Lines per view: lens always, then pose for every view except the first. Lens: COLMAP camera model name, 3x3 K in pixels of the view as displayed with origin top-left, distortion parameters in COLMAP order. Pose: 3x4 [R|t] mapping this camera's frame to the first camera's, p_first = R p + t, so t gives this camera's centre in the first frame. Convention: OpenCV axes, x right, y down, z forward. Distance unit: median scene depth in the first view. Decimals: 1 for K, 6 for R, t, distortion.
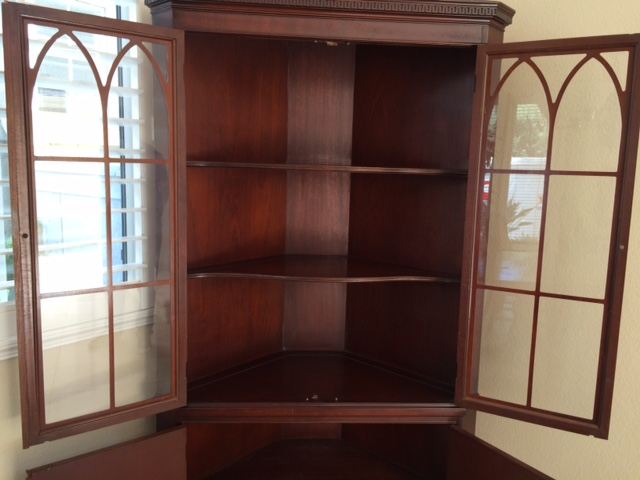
lens RADIAL K [[547.3, 0, 317.5], [0, 547.3, 240.6], [0, 0, 1]] dist [0.079698, -0.106775]
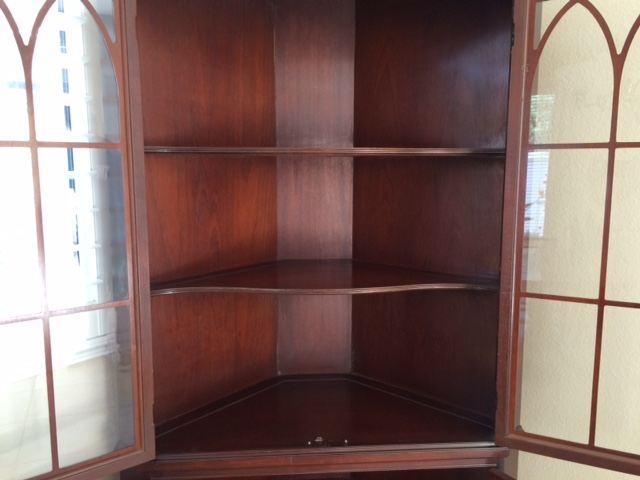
lens RADIAL K [[547.3, 0, 317.5], [0, 547.3, 240.6], [0, 0, 1]] dist [0.079698, -0.106775]
pose [[0.999524, -0.029096, 0.010271, -0.006756], [0.029122, 0.999573, -0.002307, -0.001035], [-0.010199, 0.002605, 0.999945, 0.207393]]
